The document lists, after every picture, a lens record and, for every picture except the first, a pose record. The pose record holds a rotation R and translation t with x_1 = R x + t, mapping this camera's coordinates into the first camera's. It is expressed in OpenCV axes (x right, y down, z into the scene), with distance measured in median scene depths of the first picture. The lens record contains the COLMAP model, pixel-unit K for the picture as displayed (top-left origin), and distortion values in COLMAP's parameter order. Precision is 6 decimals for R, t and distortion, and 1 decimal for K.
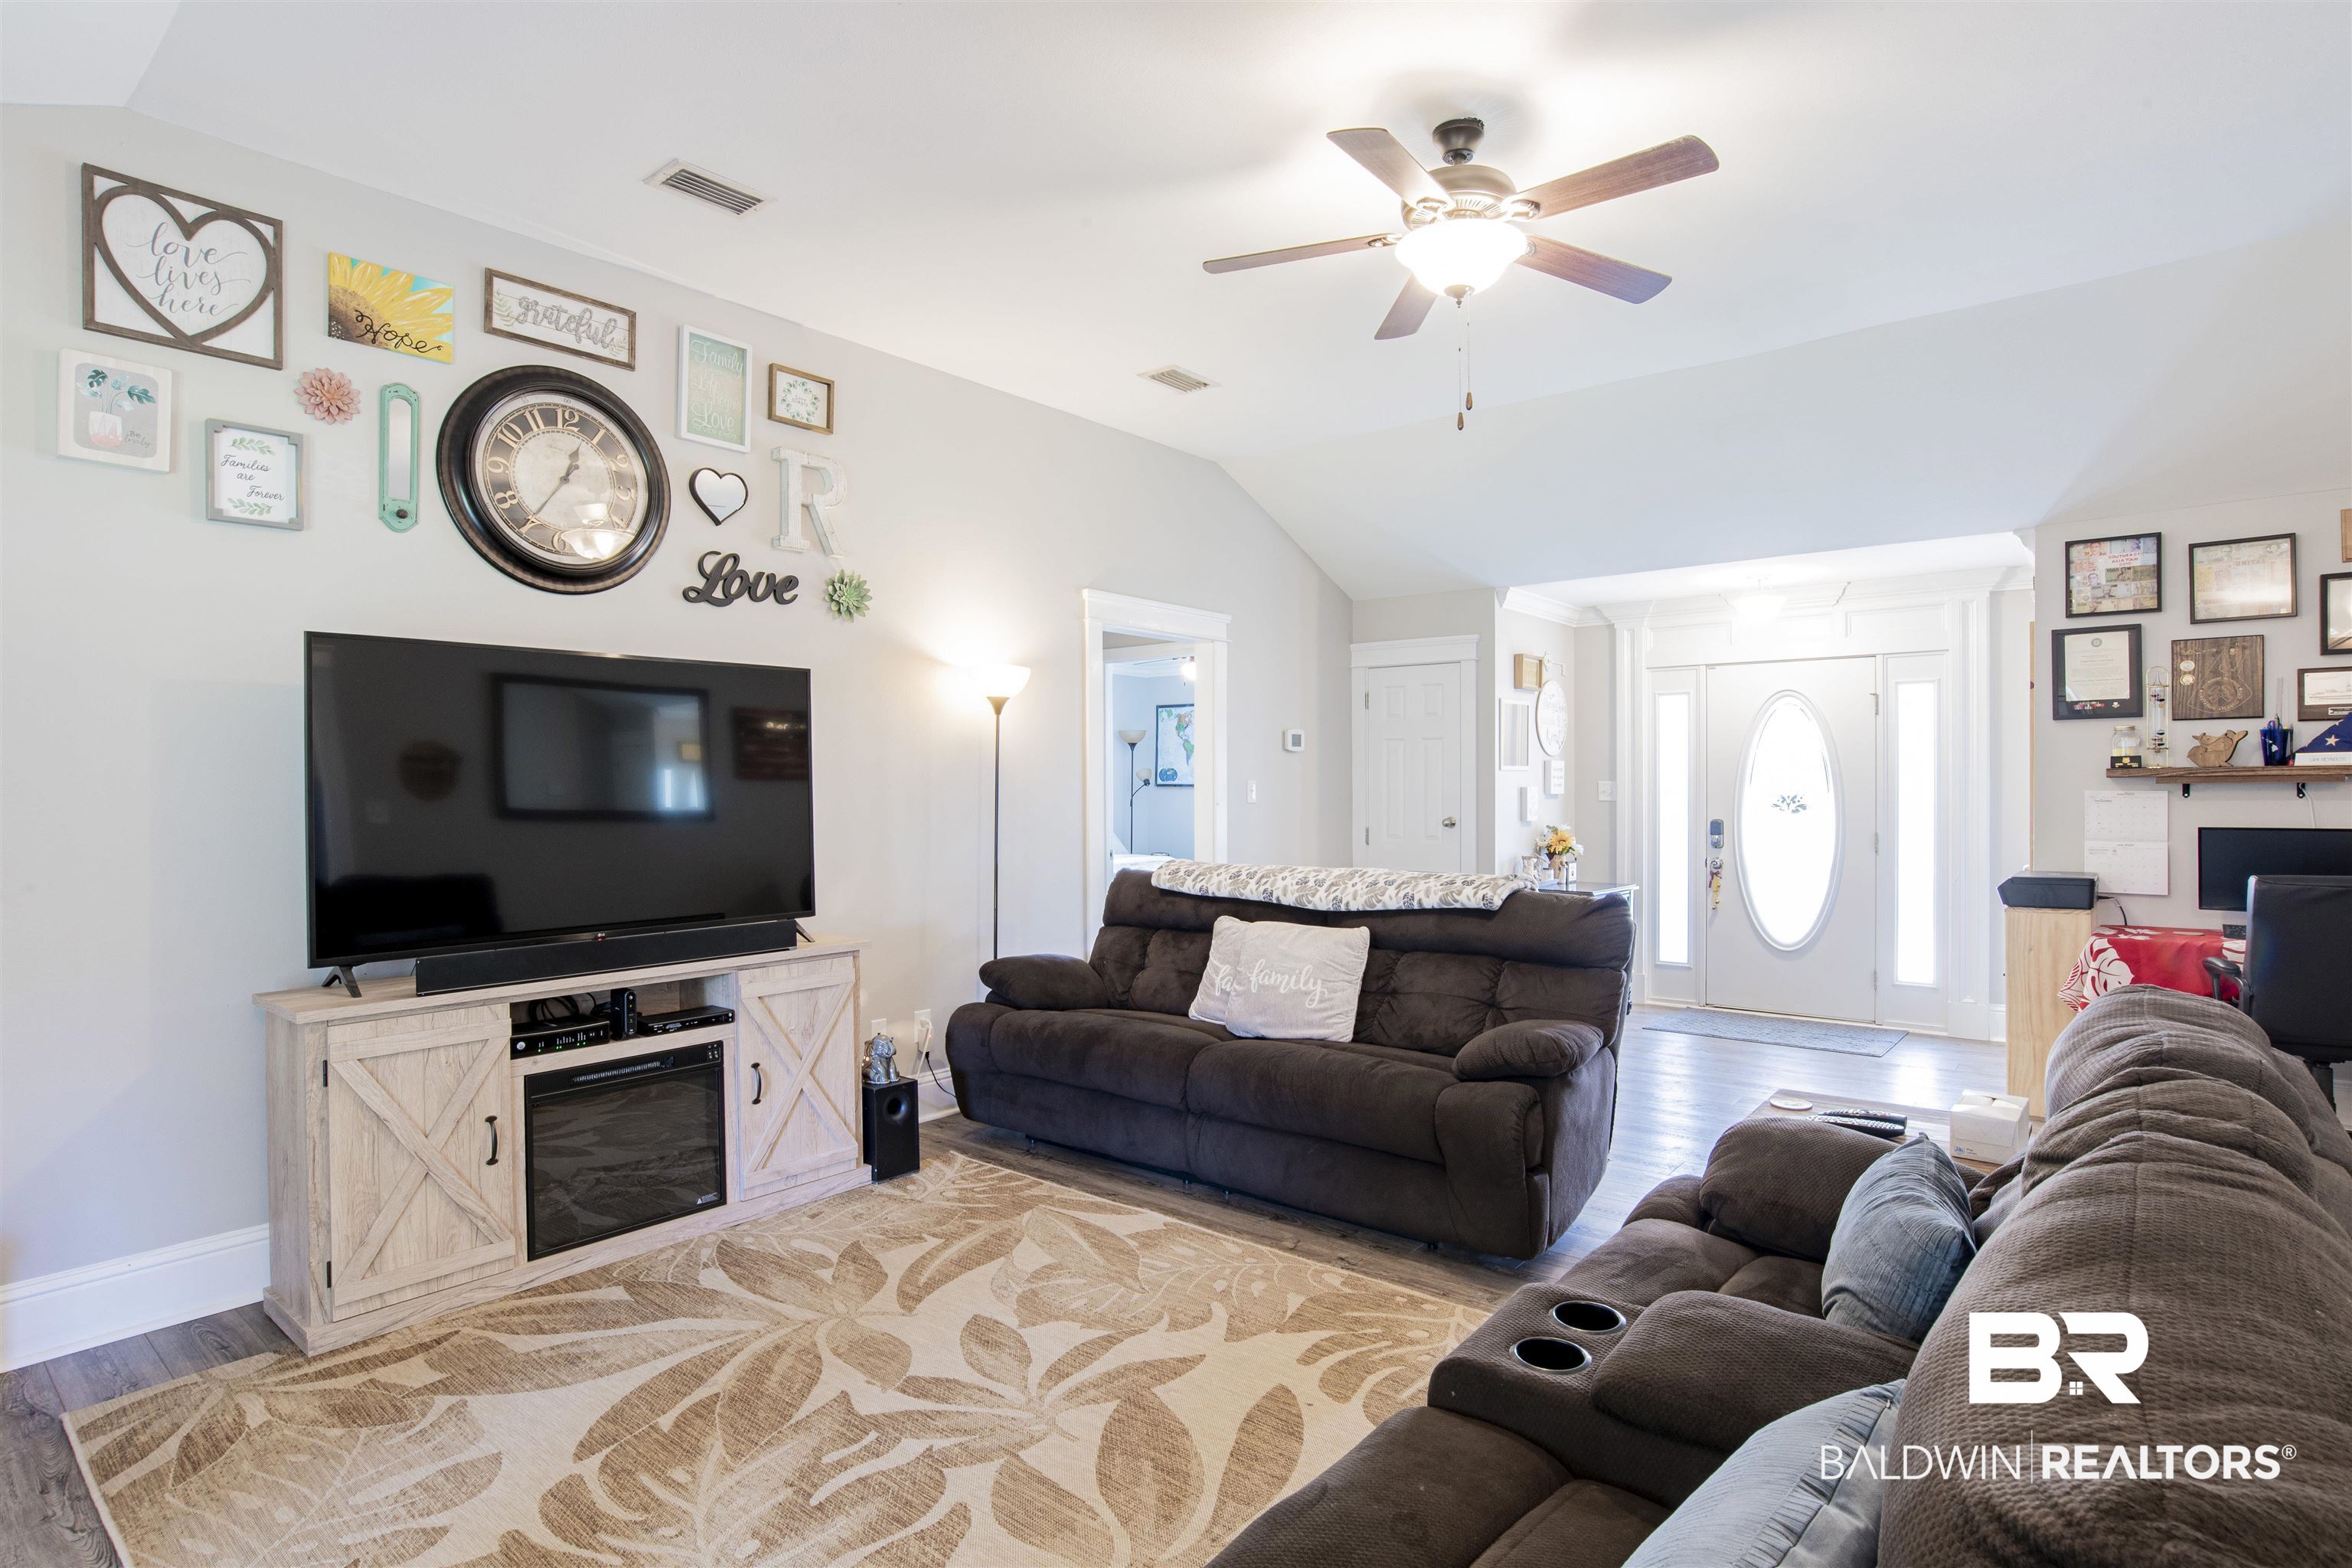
lens RADIAL K [[1208.4, 0, 1190.3], [0, 1208.4, 793.0], [0, 0, 1]] dist [-0.035583, 0.007821]
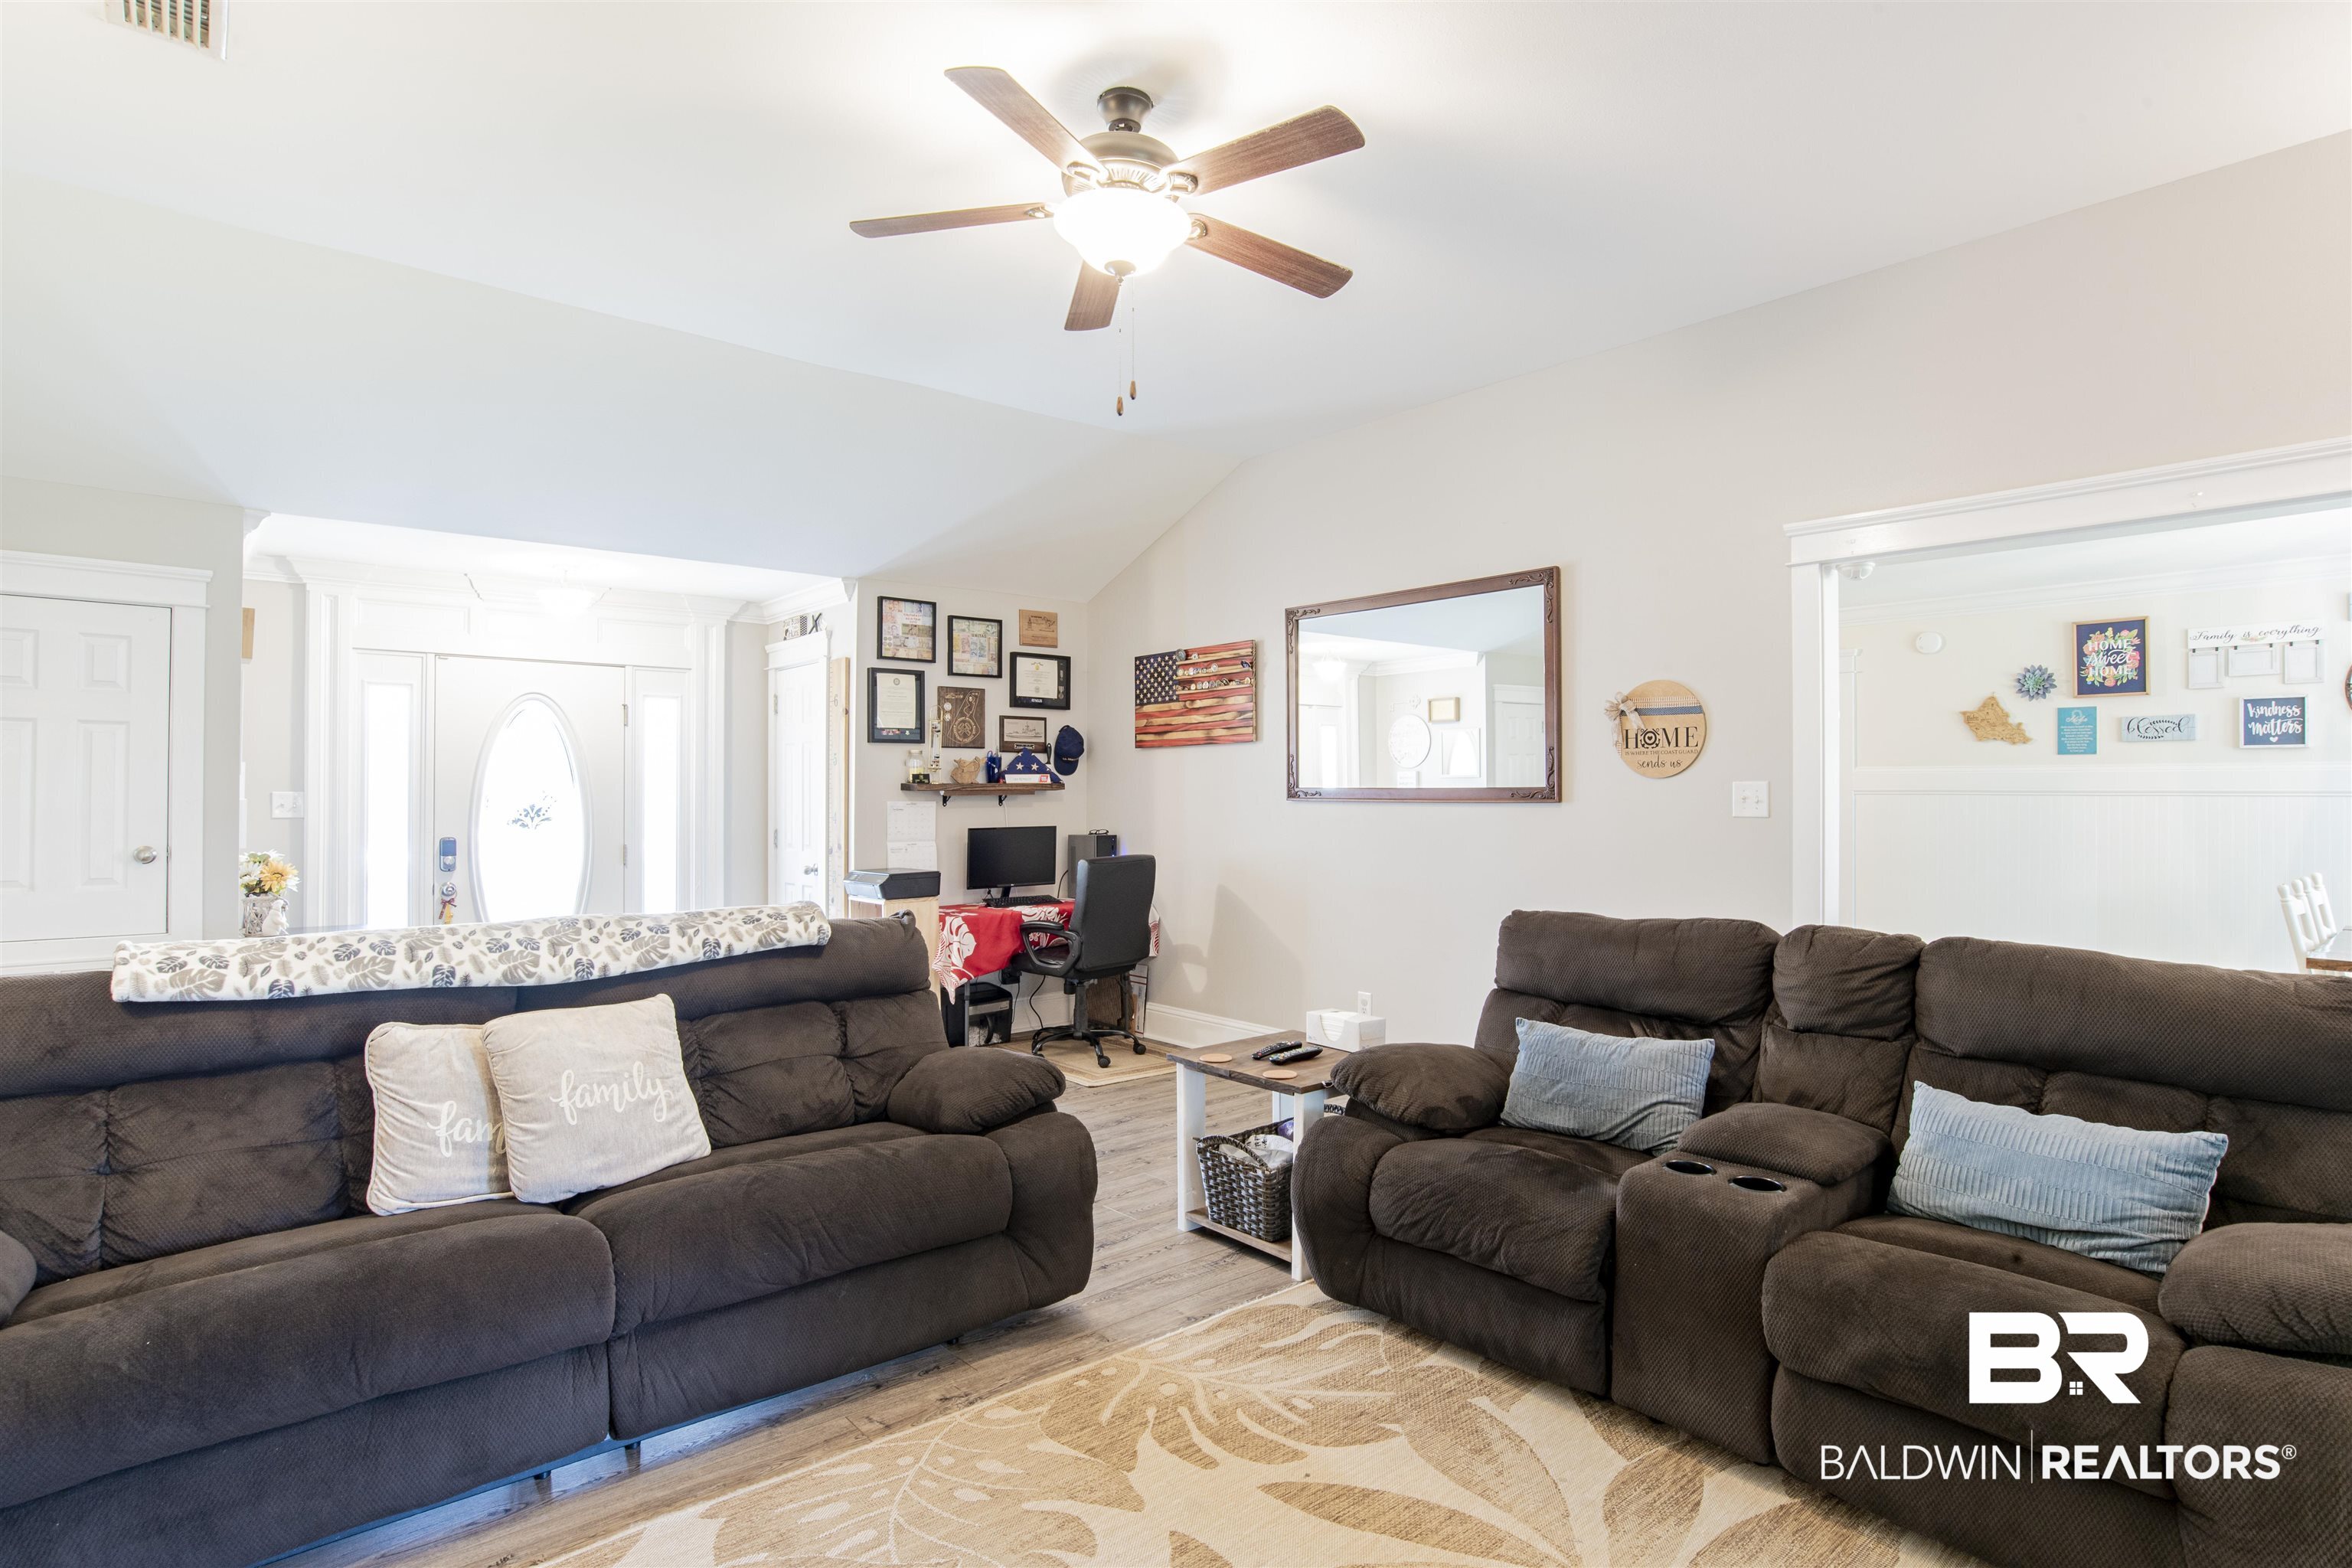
lens RADIAL K [[1208.4, 0, 1191.9], [0, 1208.4, 783.9], [0, 0, 1]] dist [-0.035583, 0.007821]
pose [[0.172035, 0.012168, 0.985016, -0.514284], [0.007577, 0.999878, -0.013675, -0.000710], [-0.985062, 0.009816, 0.171922, 0.585747]]
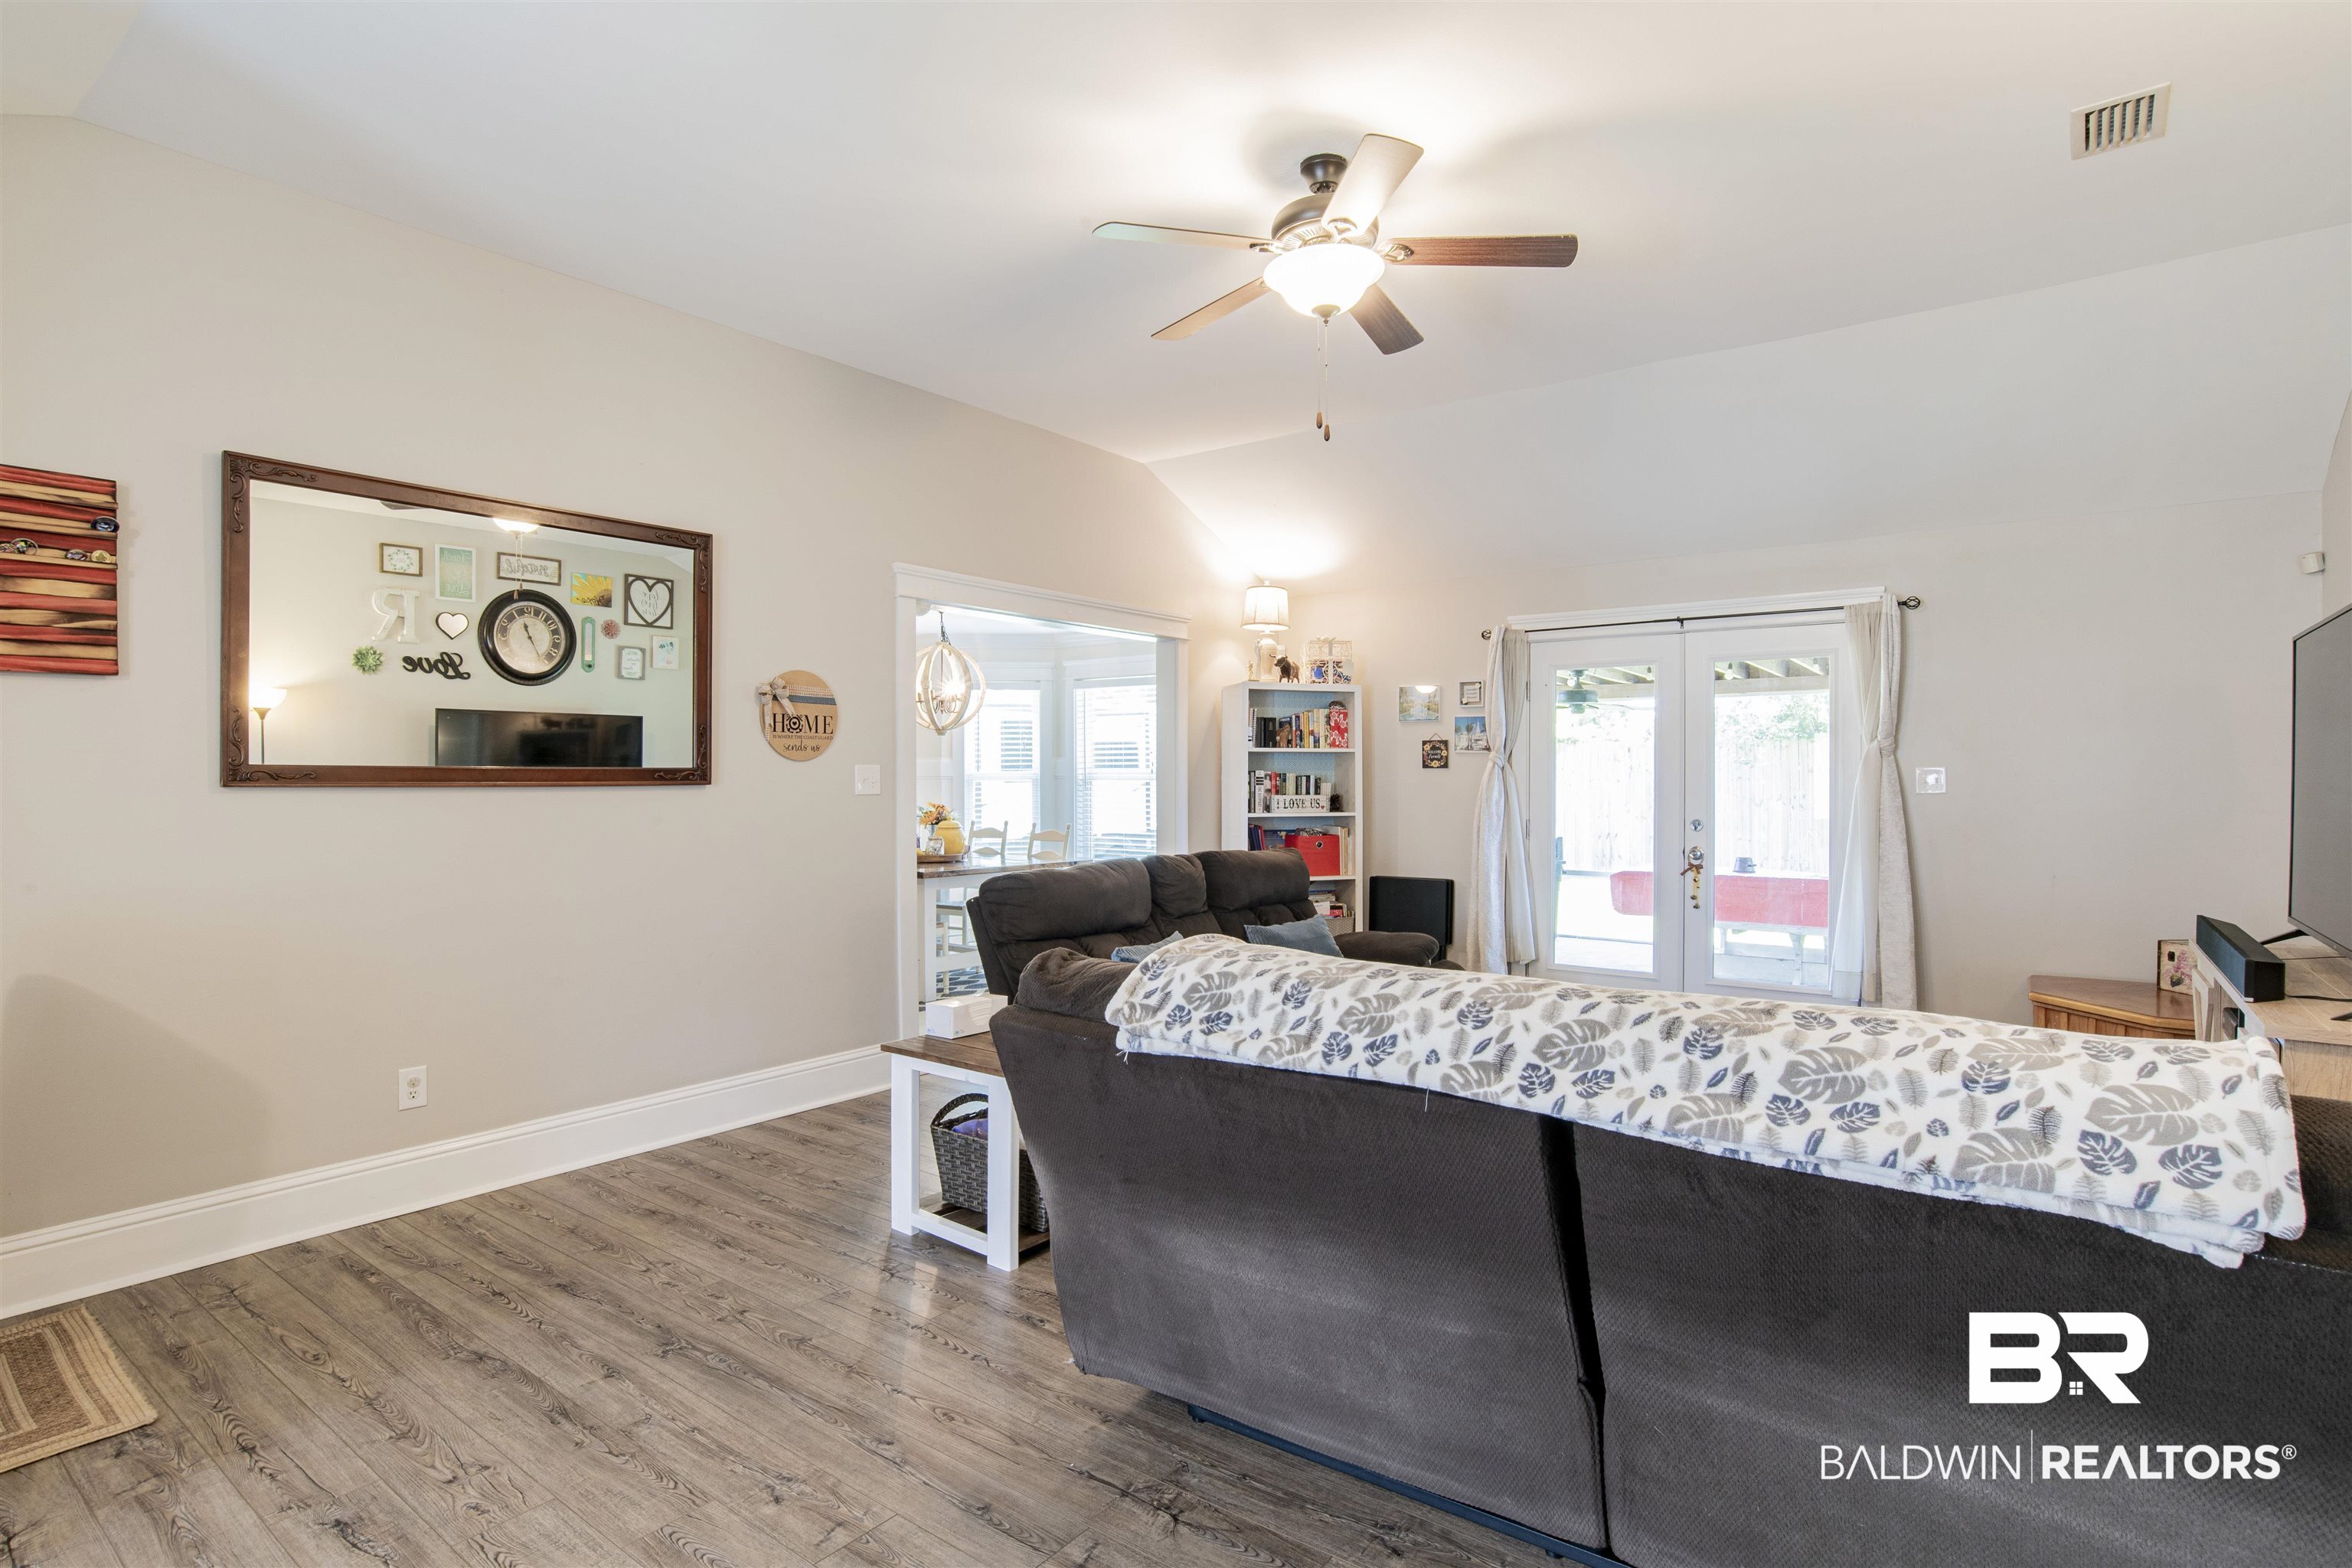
lens RADIAL K [[1208.4, 0, 1187.4], [0, 1208.4, 769.8], [0, 0, 1]] dist [-0.035583, 0.007821]
pose [[-0.999346, 0.005414, -0.035740, 0.293495], [0.005396, 0.999985, 0.000600, -0.007420], [0.035743, 0.000407, -0.999361, 1.546649]]
